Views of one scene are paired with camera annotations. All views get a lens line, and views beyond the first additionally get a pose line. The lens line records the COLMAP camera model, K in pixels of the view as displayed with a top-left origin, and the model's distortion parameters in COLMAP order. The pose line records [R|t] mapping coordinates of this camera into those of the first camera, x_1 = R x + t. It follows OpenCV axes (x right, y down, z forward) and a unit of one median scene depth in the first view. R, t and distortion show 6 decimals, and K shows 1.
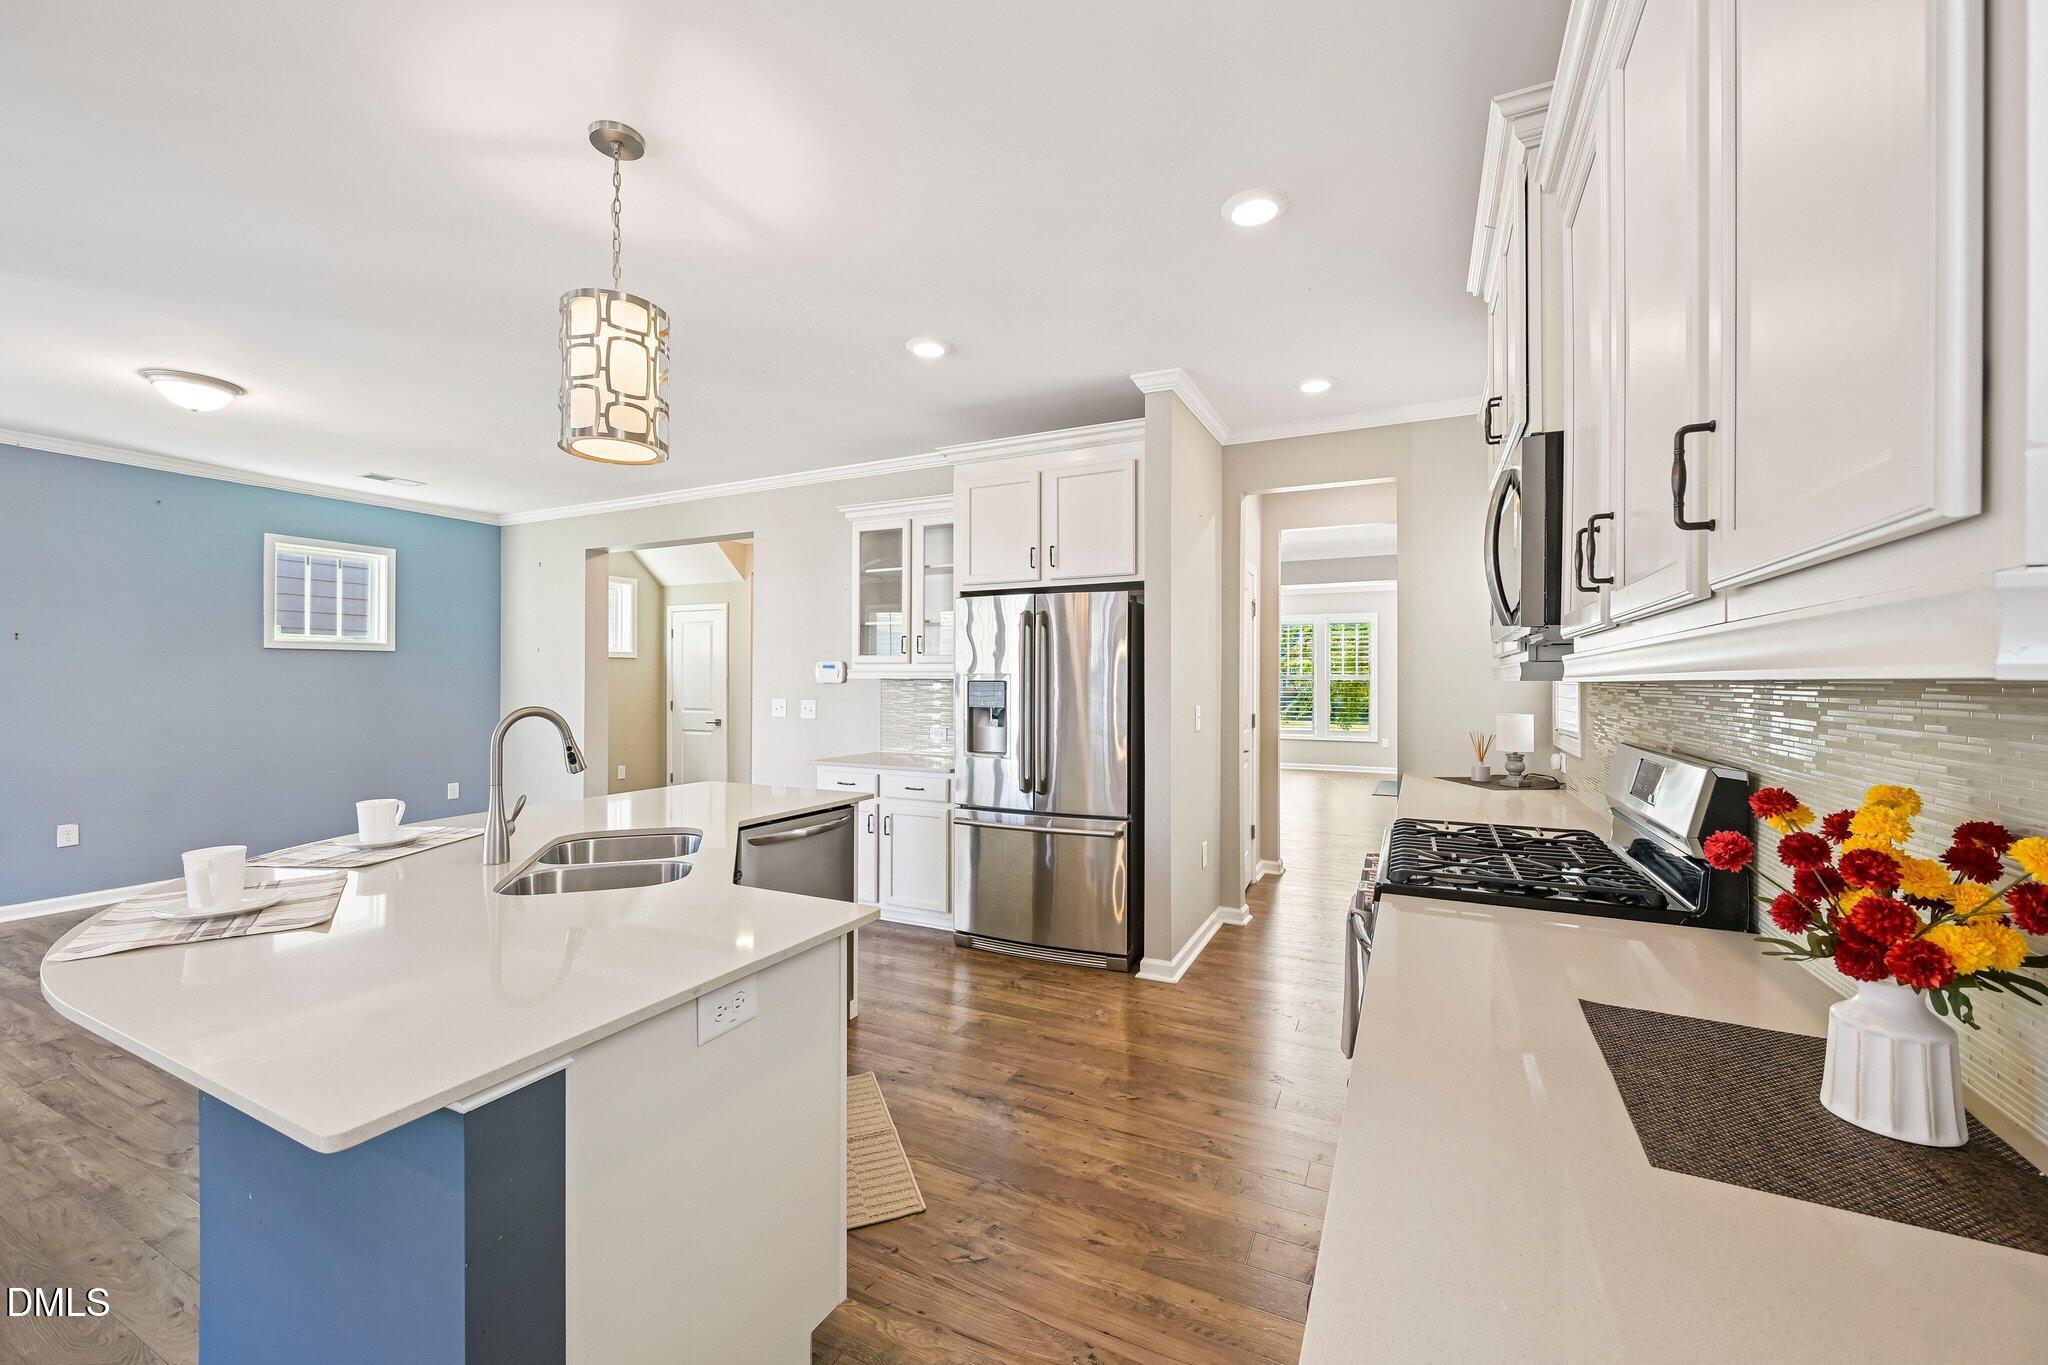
lens RADIAL K [[811.2, 0, 1022.7], [0, 811.2, 673.0], [0, 0, 1]] dist [-0.000070, 0.000042]
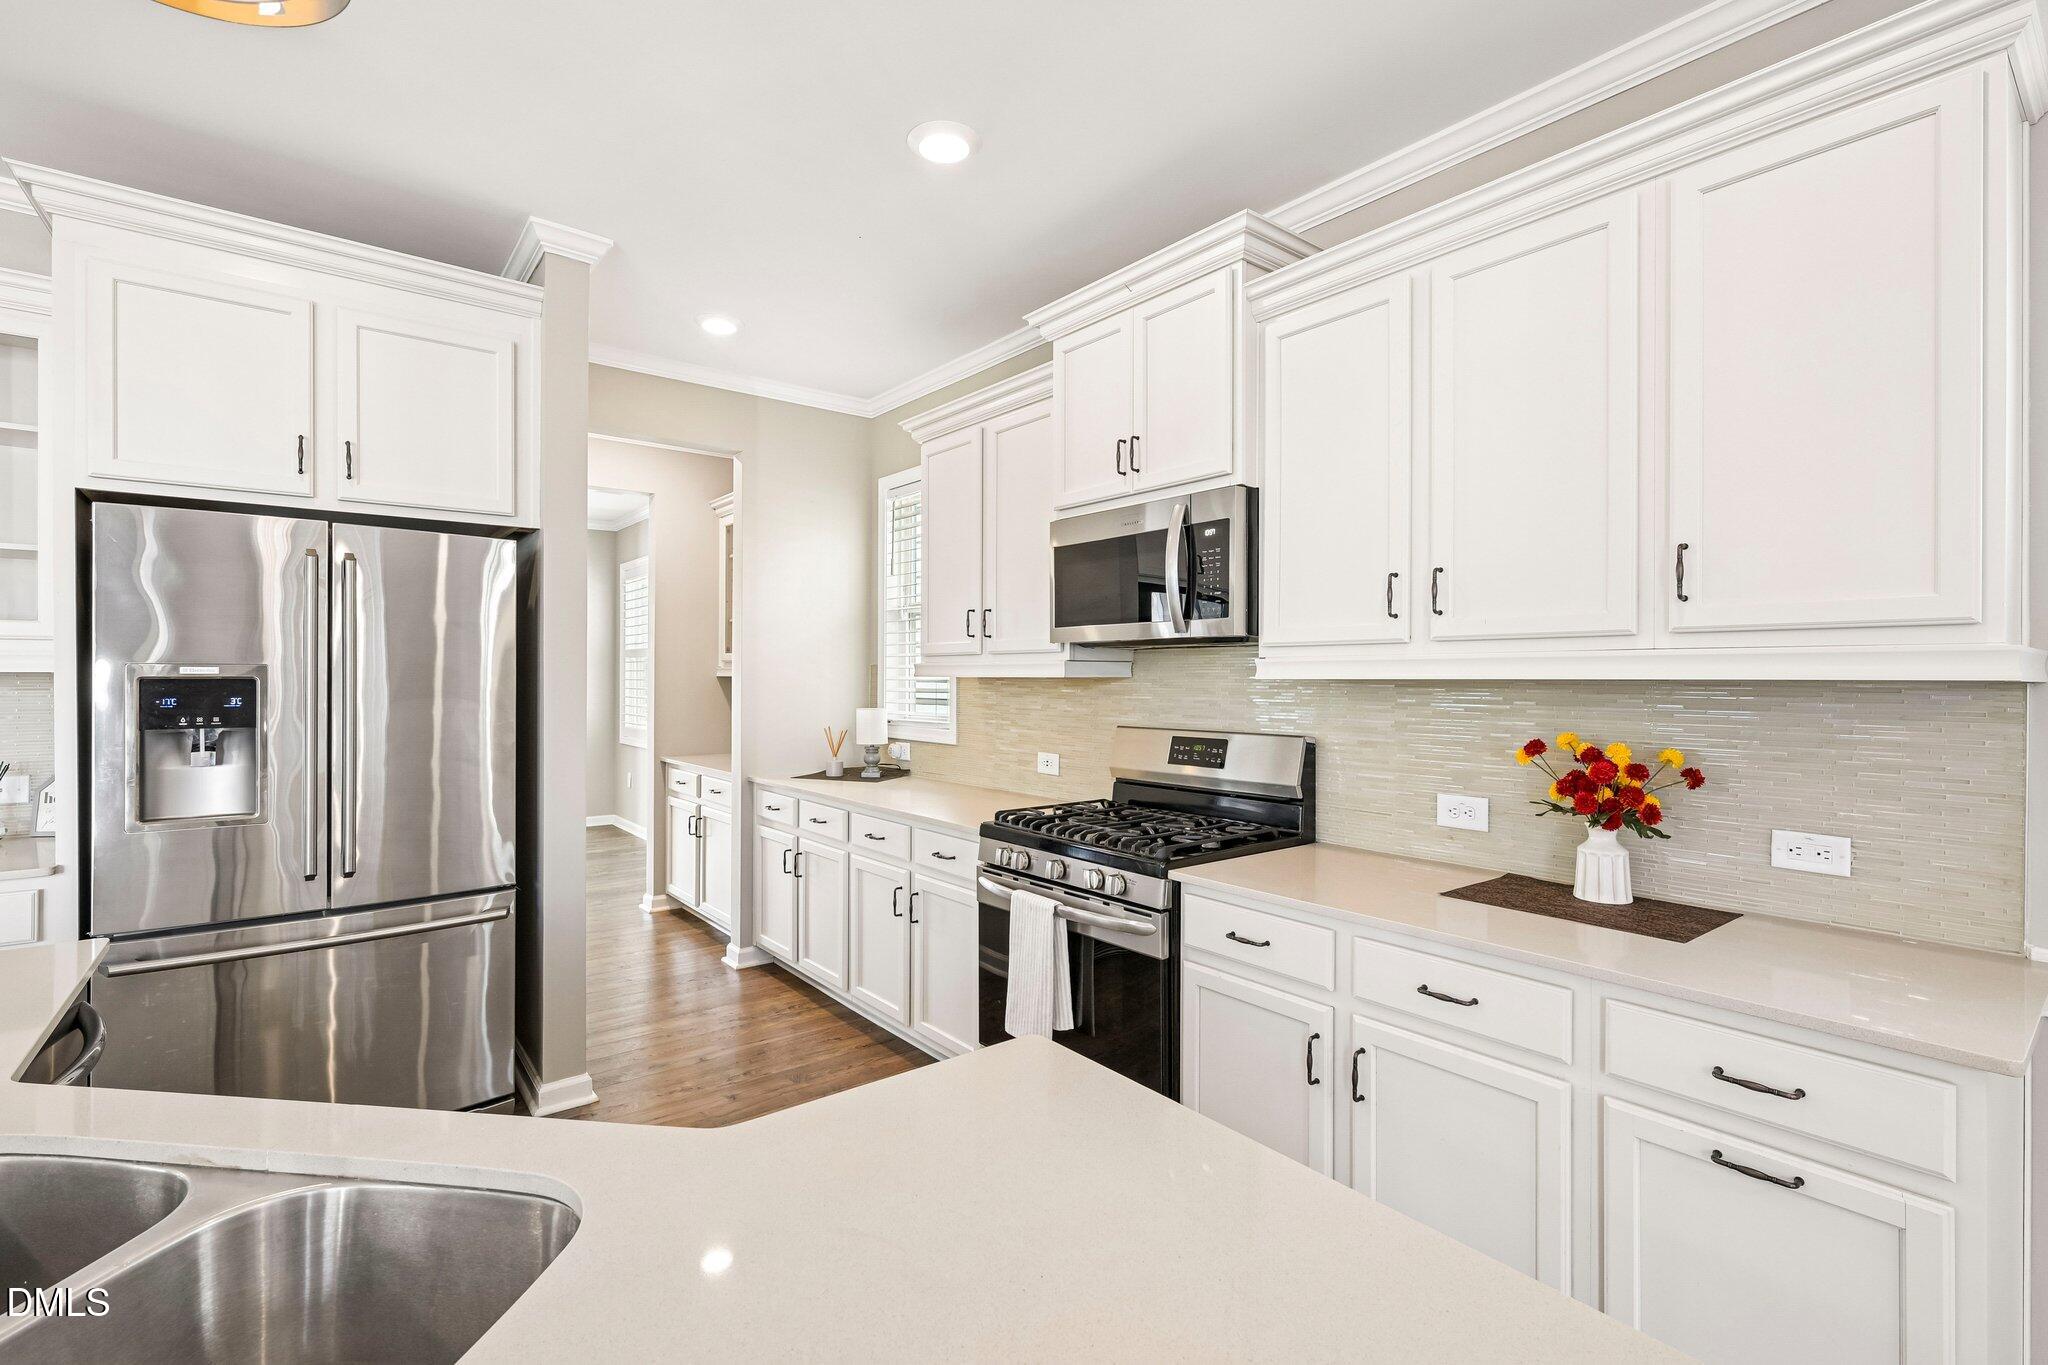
lens RADIAL K [[918.1, 0, 1027.8], [0, 918.1, 676.2], [0, 0, 1]] dist [-0.005002, 0.000108]
pose [[0.424335, -0.000285, 0.905505, -0.360278], [-0.009933, 0.999938, 0.004970, 0.001444], [-0.905451, -0.011103, 0.424306, 0.299960]]
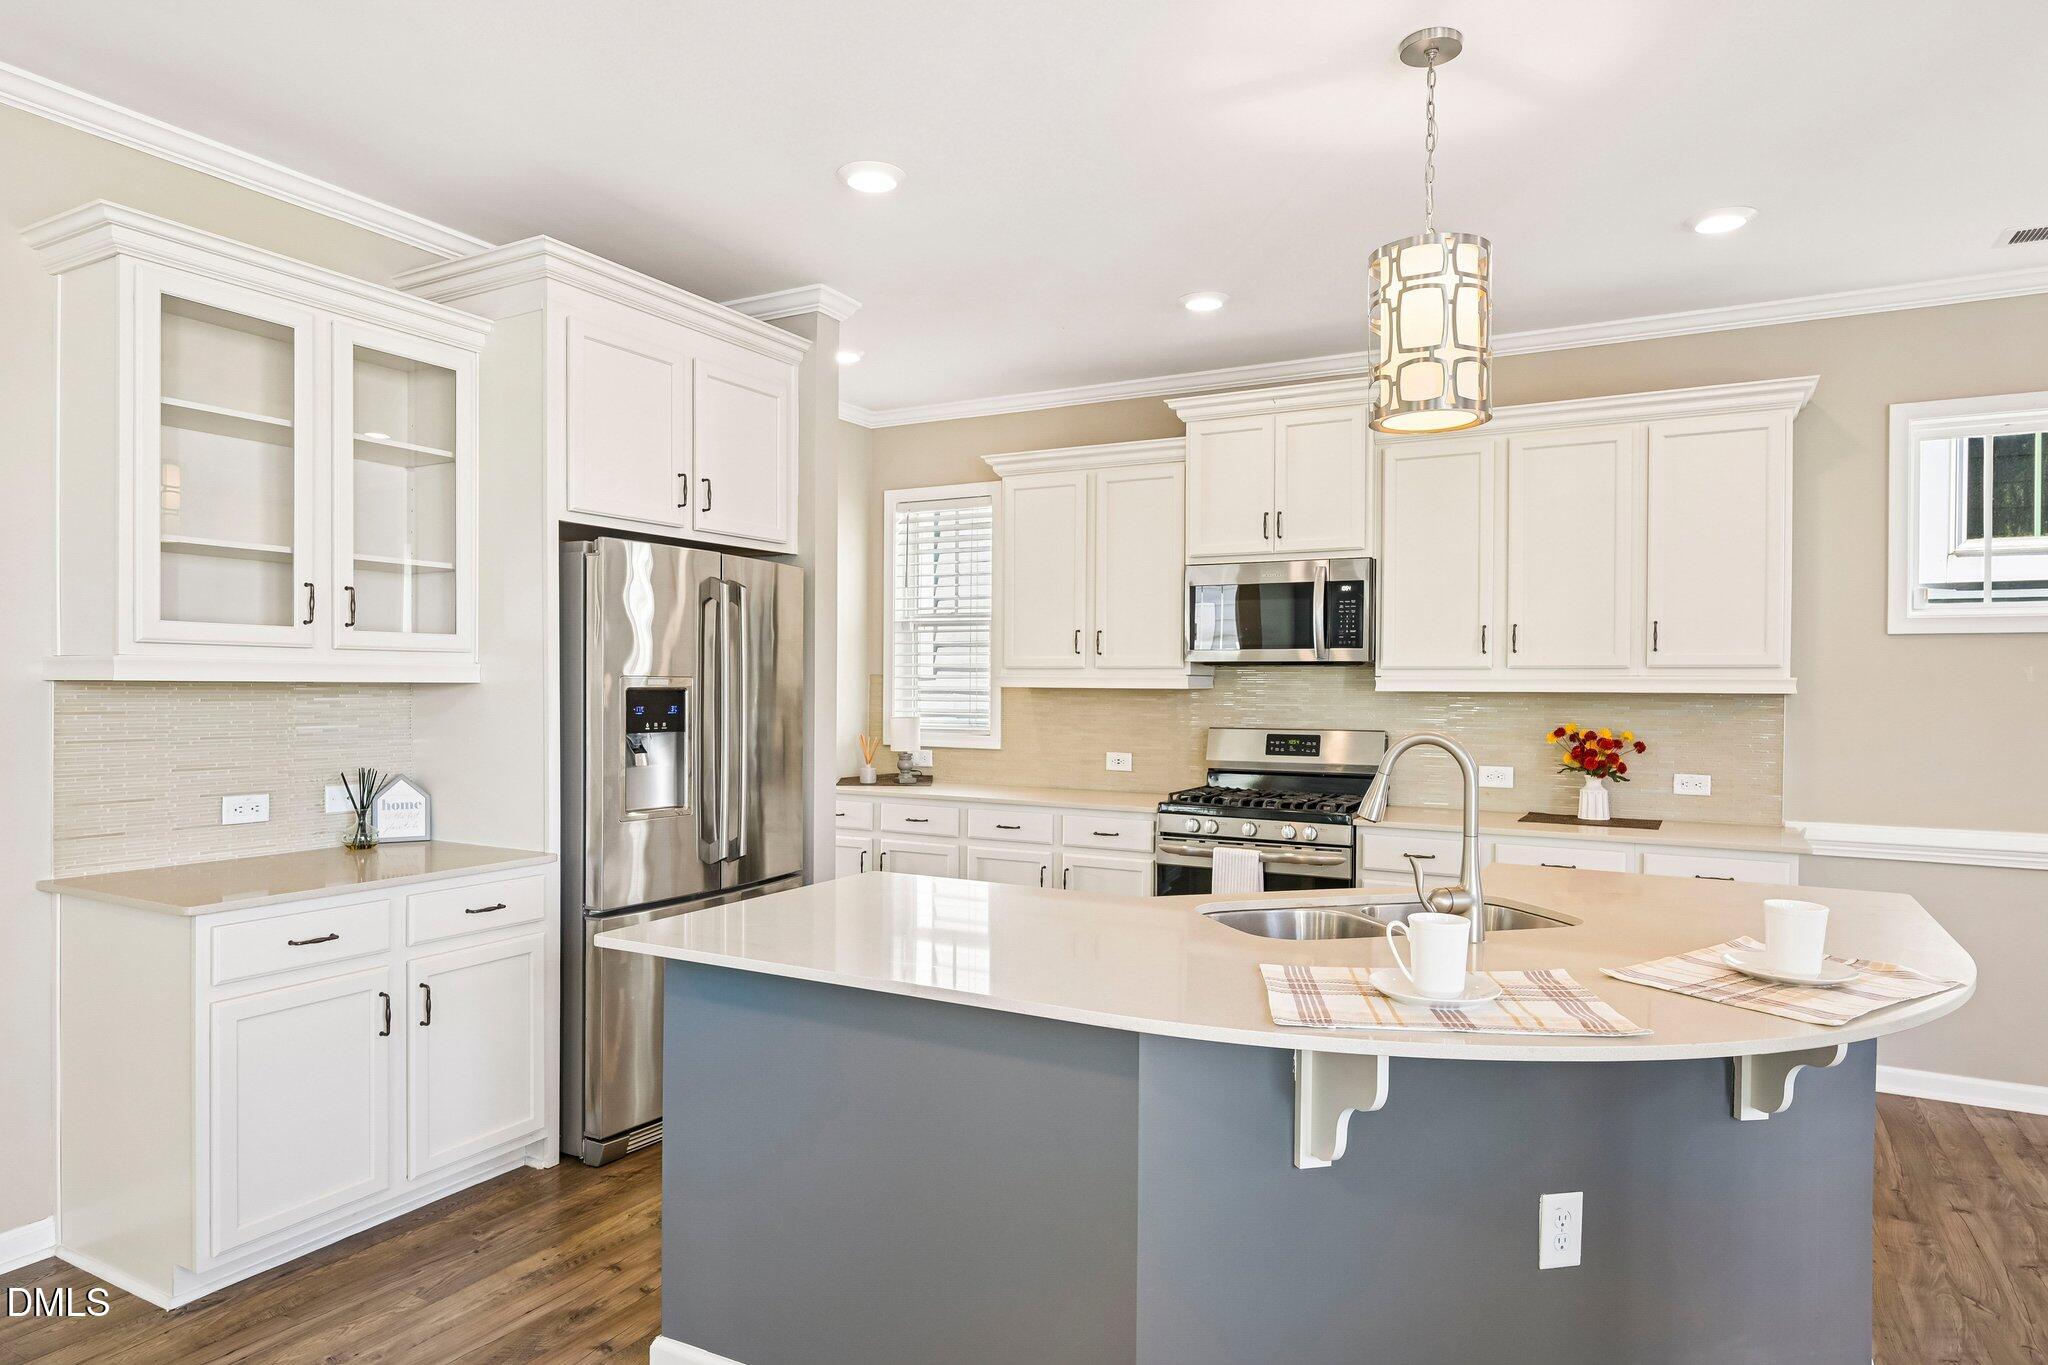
lens RADIAL K [[1216.9, 0, 1019.9], [0, 1216.9, 704.0], [0, 0, 1]] dist [-0.003962, -0.003901]
pose [[0.042540, -0.018463, 0.998924, -0.965576], [-0.016251, 0.999684, 0.019170, 0.000129], [-0.998963, -0.017049, 0.042227, 0.735730]]
